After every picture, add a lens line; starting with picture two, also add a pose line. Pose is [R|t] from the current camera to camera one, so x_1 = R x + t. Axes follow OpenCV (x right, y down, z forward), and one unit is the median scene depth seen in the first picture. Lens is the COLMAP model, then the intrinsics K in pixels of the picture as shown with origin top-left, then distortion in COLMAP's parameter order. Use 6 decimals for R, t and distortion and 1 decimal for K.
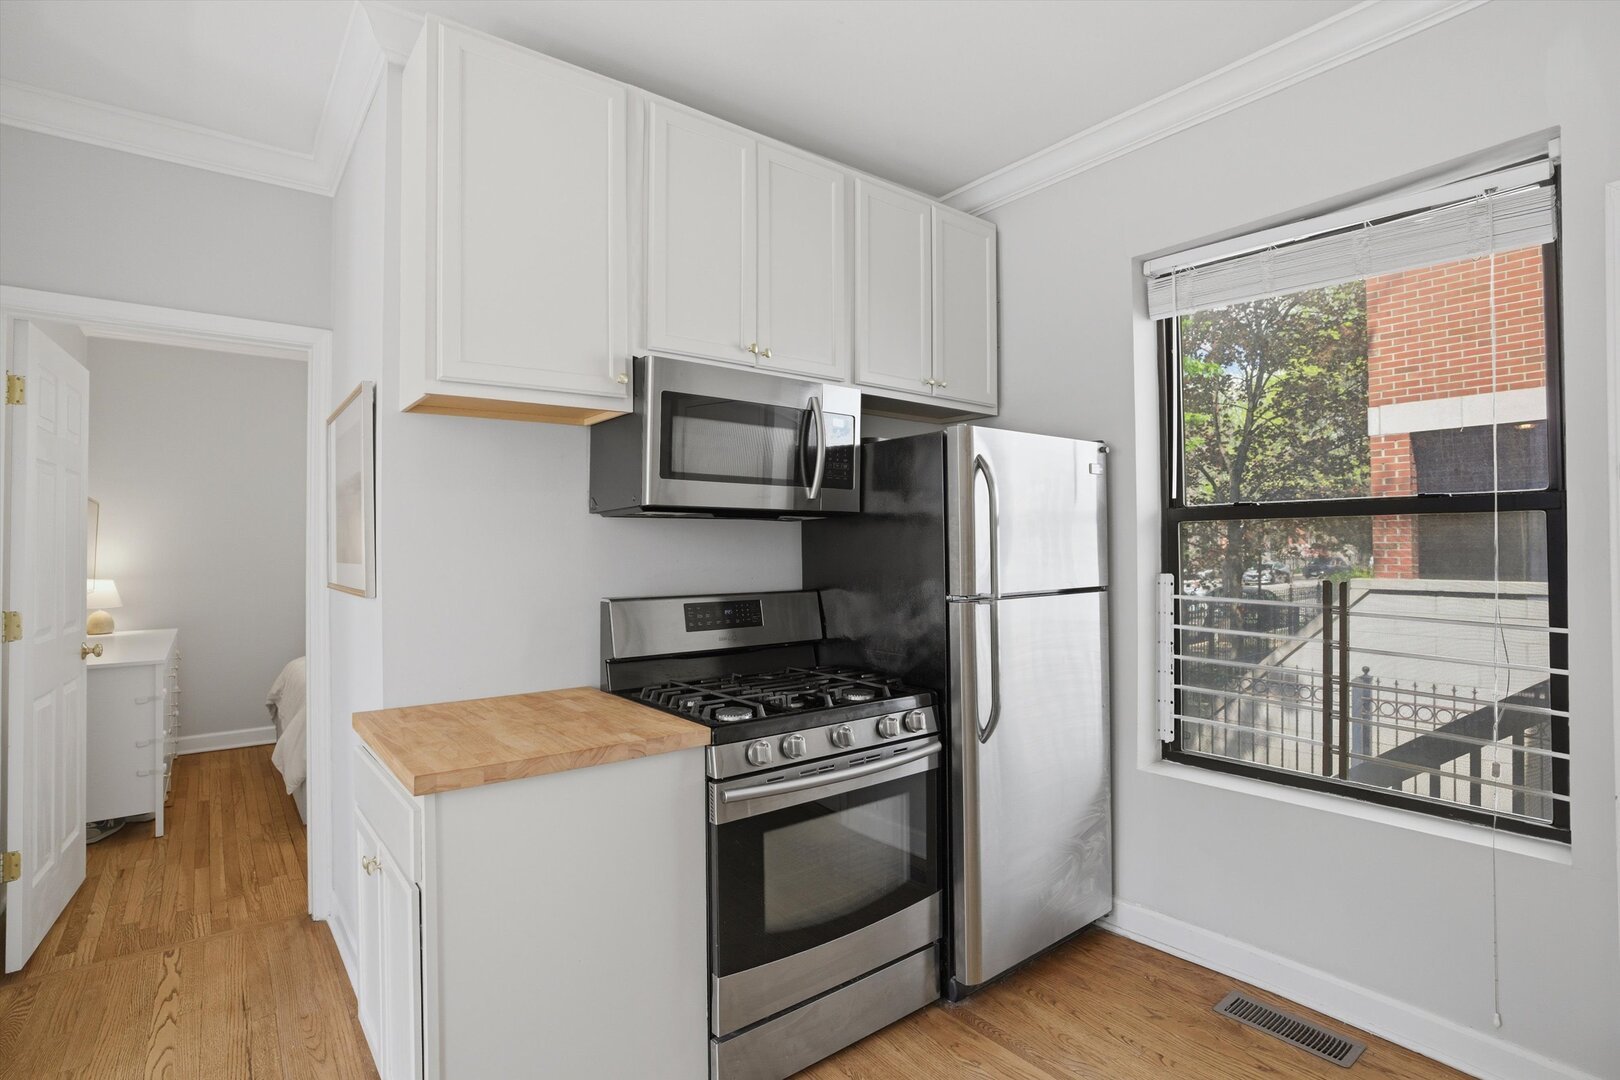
lens RADIAL K [[802.3, 0, 805.4], [0, 802.3, 541.9], [0, 0, 1]] dist [-0.039552, 0.011619]
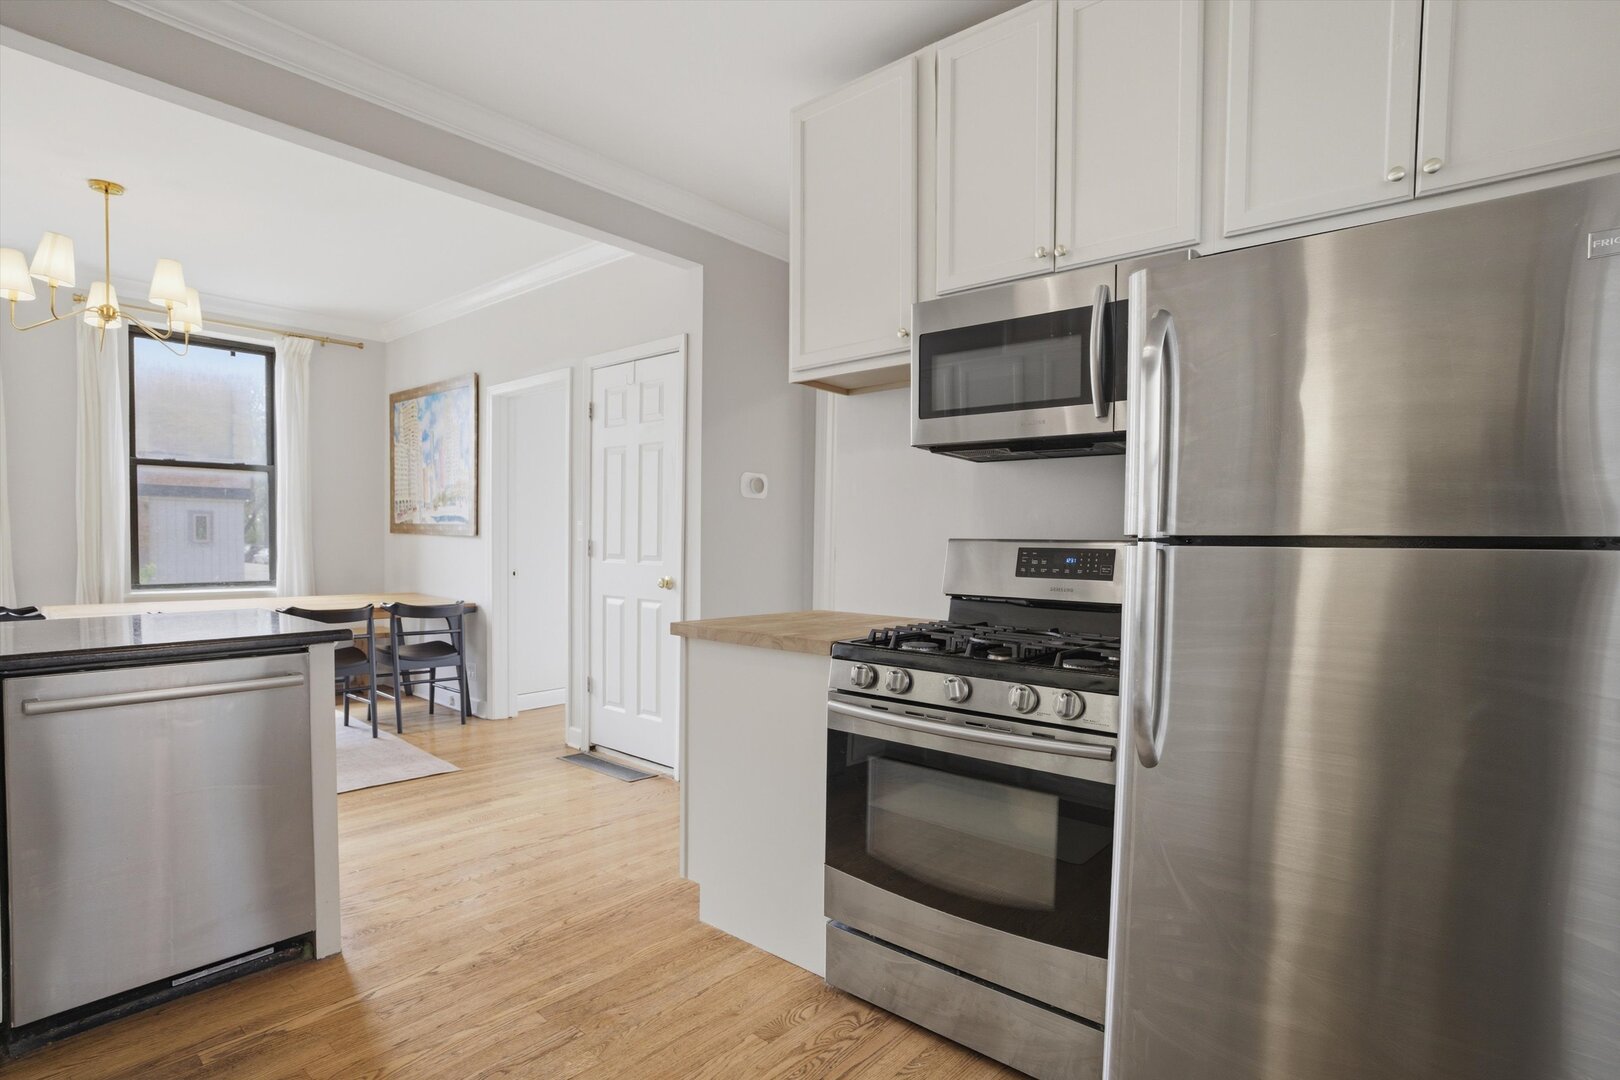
lens RADIAL K [[802.3, 0, 797.7], [0, 802.3, 579.3], [0, 0, 1]] dist [-0.039552, 0.011619]
pose [[0.195540, 0.058370, -0.978957, 0.808613], [-0.010364, 0.998294, 0.057453, 0.070363], [0.980641, -0.001088, 0.195812, 0.621569]]
